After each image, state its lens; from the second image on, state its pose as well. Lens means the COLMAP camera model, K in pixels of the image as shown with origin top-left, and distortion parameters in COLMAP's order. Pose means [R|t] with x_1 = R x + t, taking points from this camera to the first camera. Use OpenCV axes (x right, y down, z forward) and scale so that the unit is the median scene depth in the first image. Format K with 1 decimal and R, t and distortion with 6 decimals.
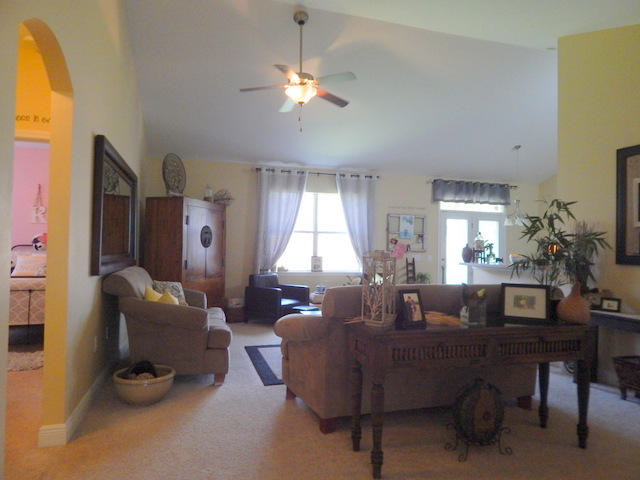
lens RADIAL K [[424.8, 0, 309.3], [0, 424.8, 240.8], [0, 0, 1]] dist [0.004845, 0.000518]
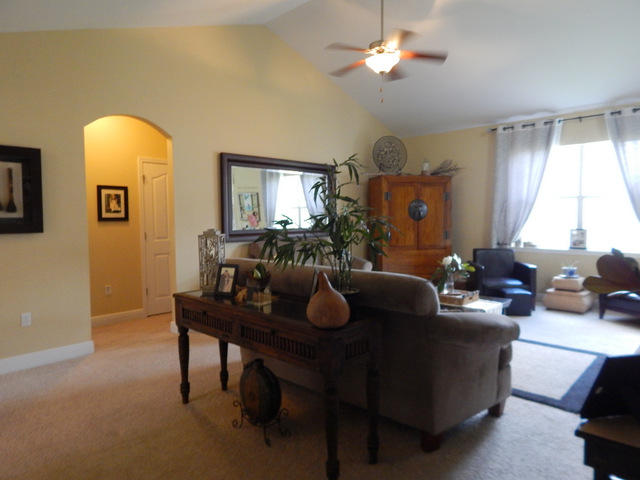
lens RADIAL K [[424.8, 0, 309.3], [0, 424.8, 240.8], [0, 0, 1]] dist [0.004845, 0.000518]
pose [[0.497529, 0.033544, -0.866799, 0.454956], [0.032485, 0.997831, 0.057261, -0.002069], [0.866839, -0.056647, 0.495360, 0.216336]]
